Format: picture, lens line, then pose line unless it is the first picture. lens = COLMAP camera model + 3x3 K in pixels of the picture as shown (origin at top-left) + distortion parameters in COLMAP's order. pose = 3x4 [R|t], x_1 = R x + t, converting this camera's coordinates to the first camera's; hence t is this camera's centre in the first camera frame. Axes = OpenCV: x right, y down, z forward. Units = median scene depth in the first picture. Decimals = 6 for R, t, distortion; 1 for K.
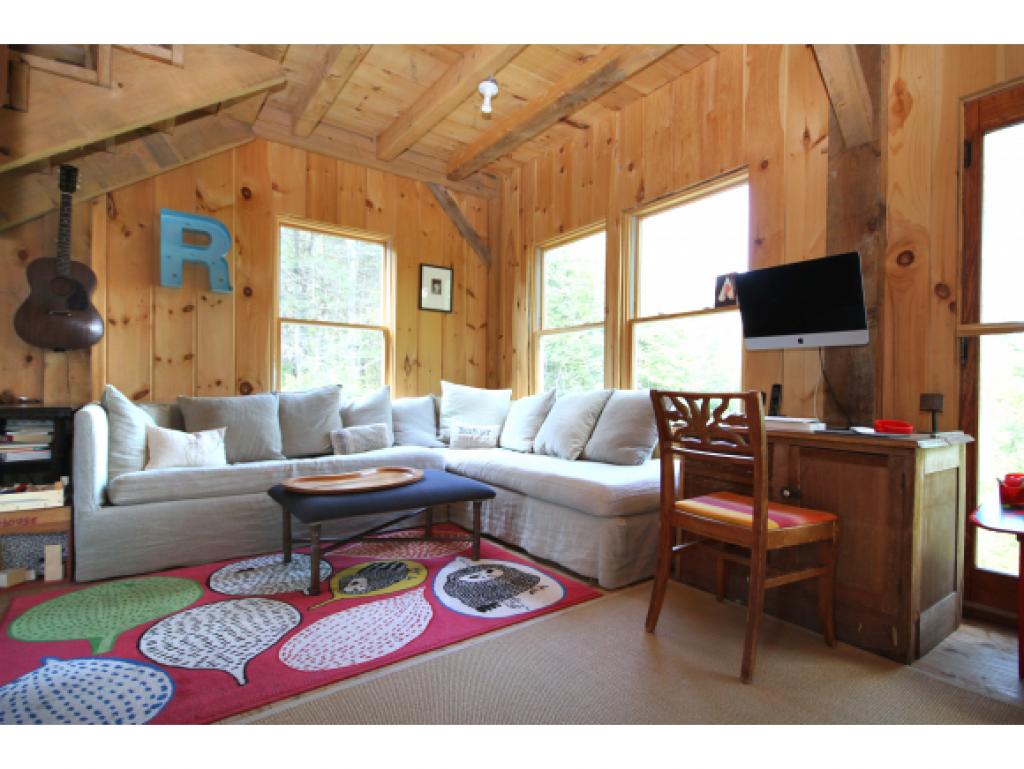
lens RADIAL K [[523.4, 0, 513.3], [0, 523.4, 392.4], [0, 0, 1]] dist [0.017454, -0.006277]
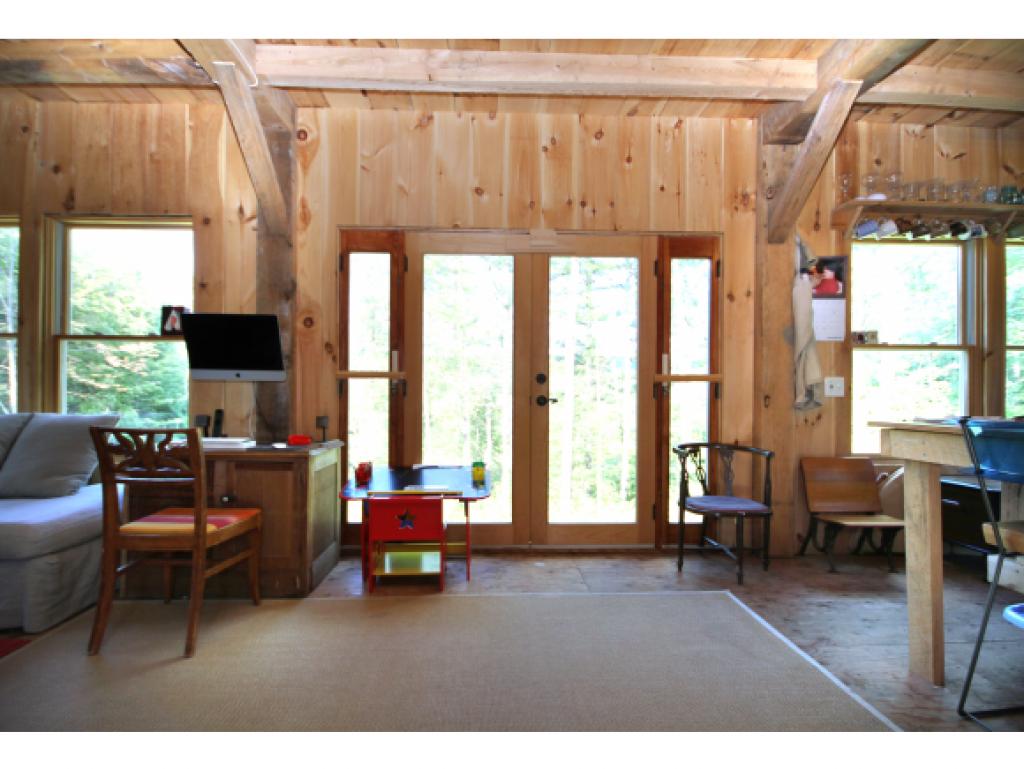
lens RADIAL K [[483.9, 0, 507.7], [0, 483.9, 395.5], [0, 0, 1]] dist [0.002070, -0.008544]
pose [[0.555883, -0.009766, 0.831203, -0.067517], [0.008425, 0.999946, 0.006114, -0.058214], [-0.831218, 0.003604, 0.555935, -0.209958]]
